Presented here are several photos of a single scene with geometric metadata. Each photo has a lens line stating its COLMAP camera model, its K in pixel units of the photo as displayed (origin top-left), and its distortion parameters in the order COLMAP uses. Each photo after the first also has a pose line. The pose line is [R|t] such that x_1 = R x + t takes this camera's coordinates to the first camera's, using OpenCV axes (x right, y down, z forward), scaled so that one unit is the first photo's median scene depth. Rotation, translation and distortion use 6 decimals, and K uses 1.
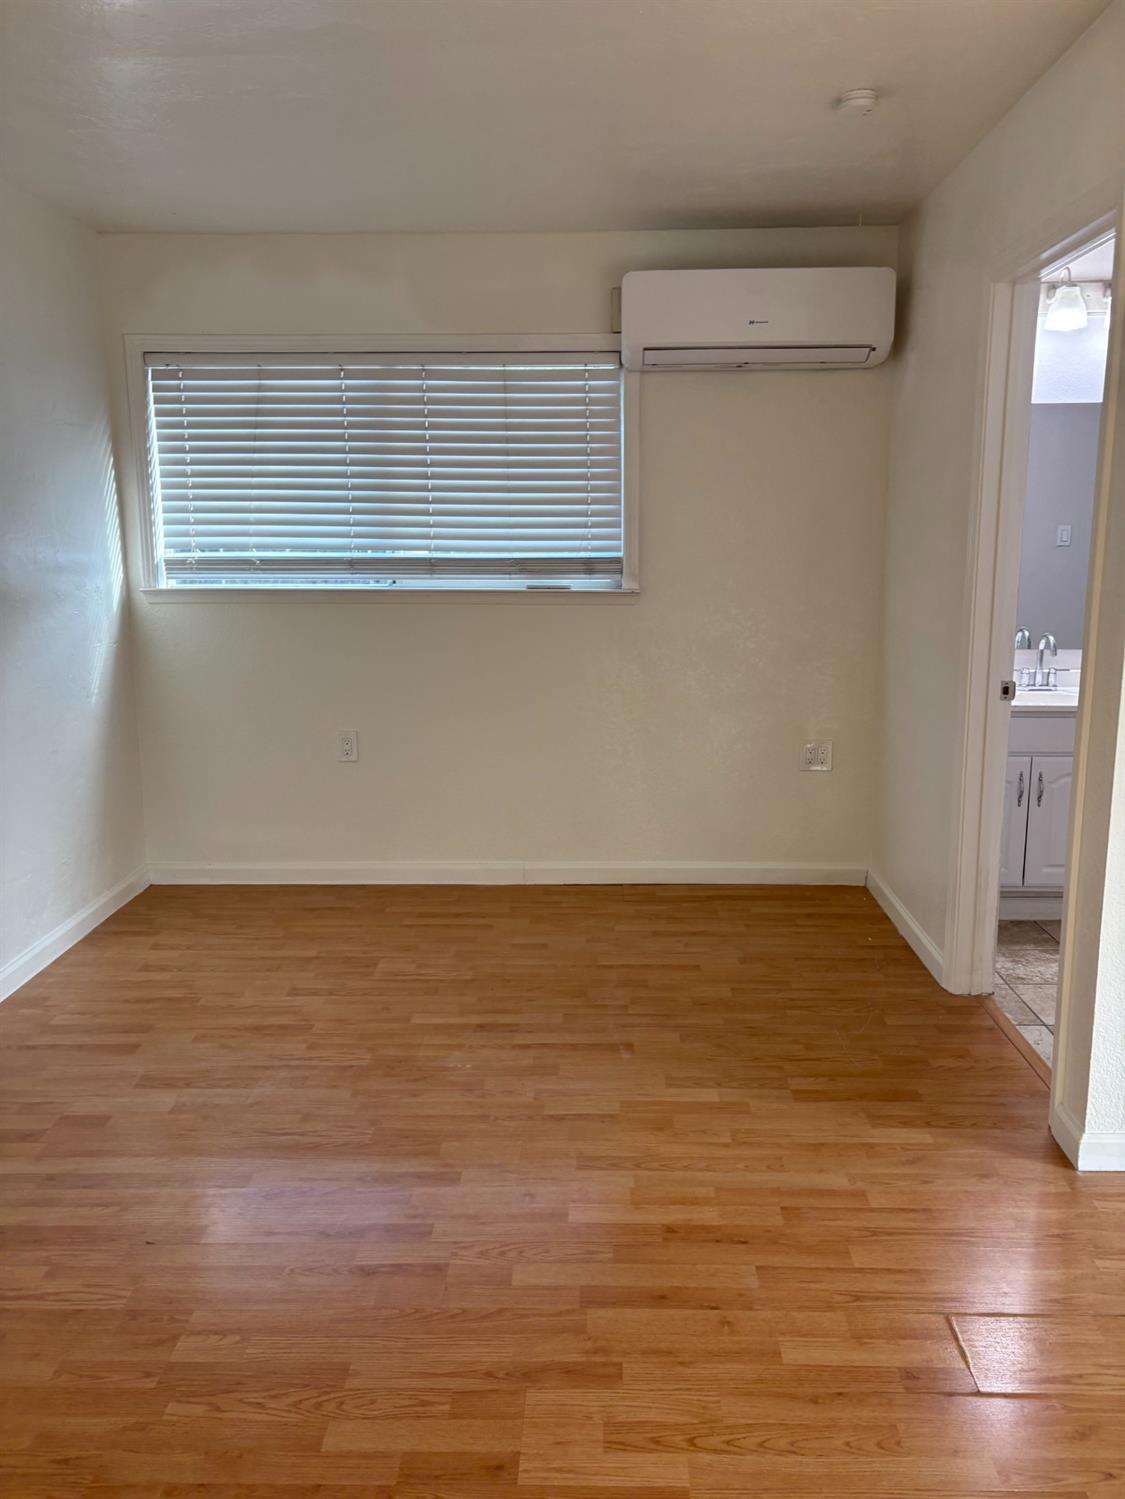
lens RADIAL K [[1137.8, 0, 565.6], [0, 1137.8, 748.8], [0, 0, 1]] dist [0.004812, 0.000842]
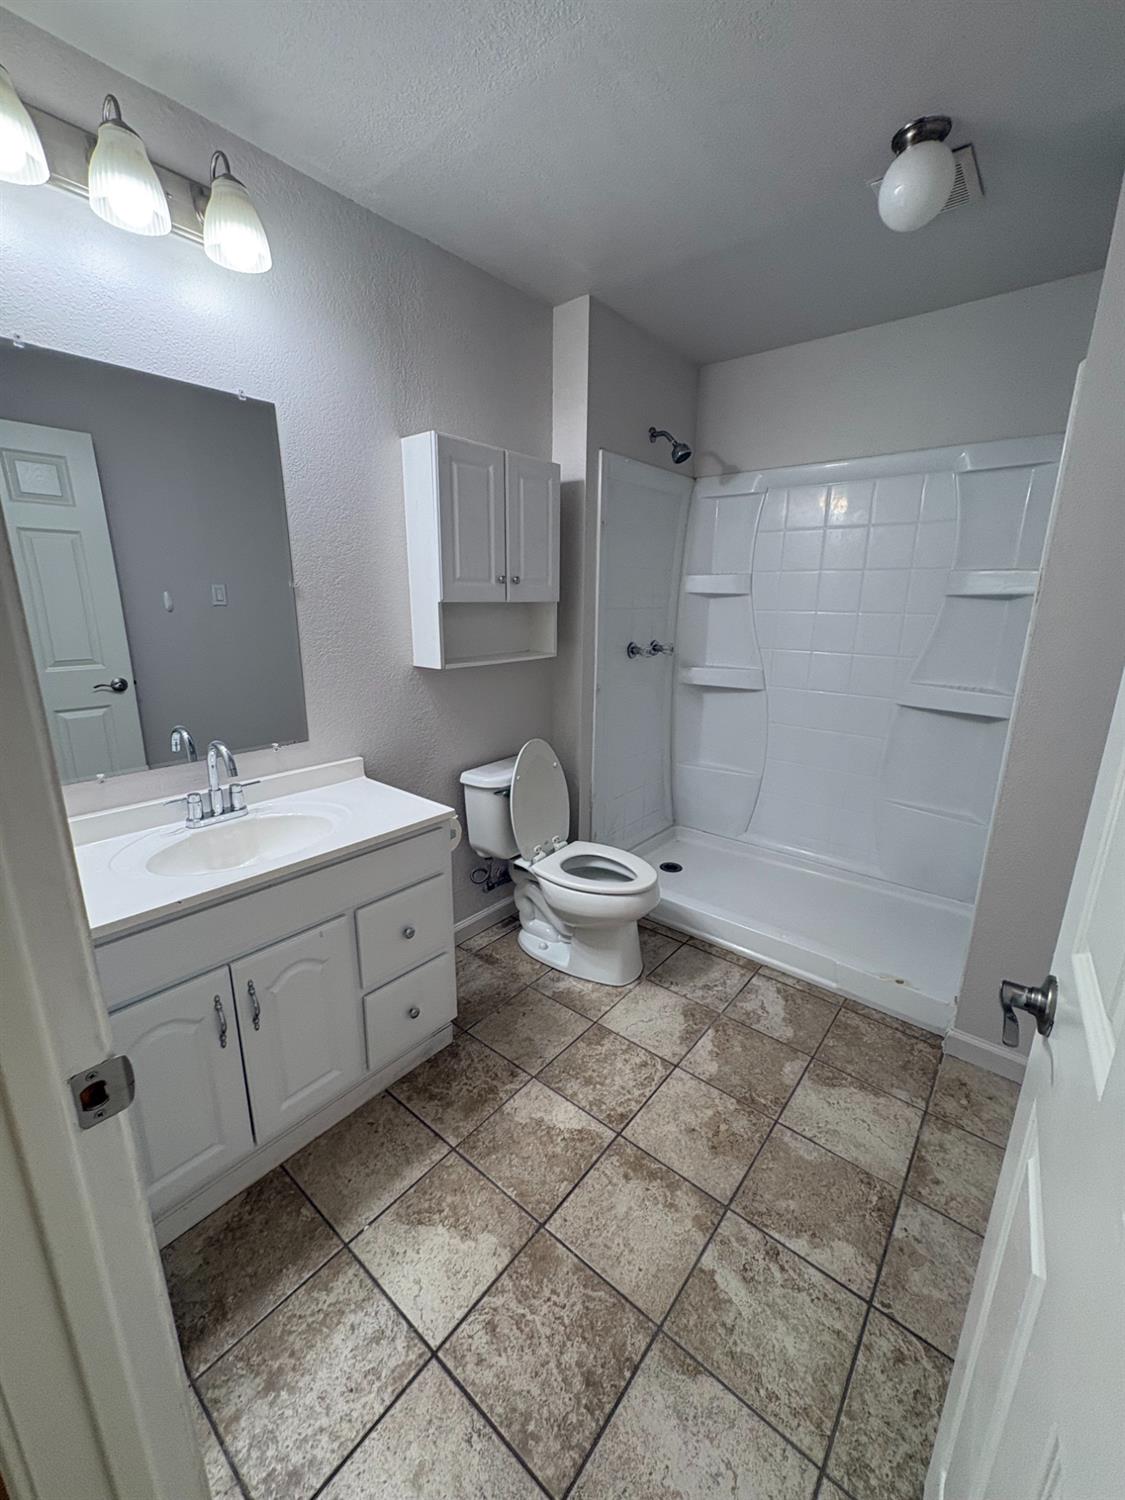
lens RADIAL K [[600.7, 0, 562.0], [0, 600.7, 751.6], [0, 0, 1]] dist [0.001114, 0.000086]
pose [[0.621733, -0.189925, 0.759853, 0.275193], [0.132830, 0.981669, 0.136683, -0.114334], [-0.771883, 0.015951, 0.635564, 0.607946]]
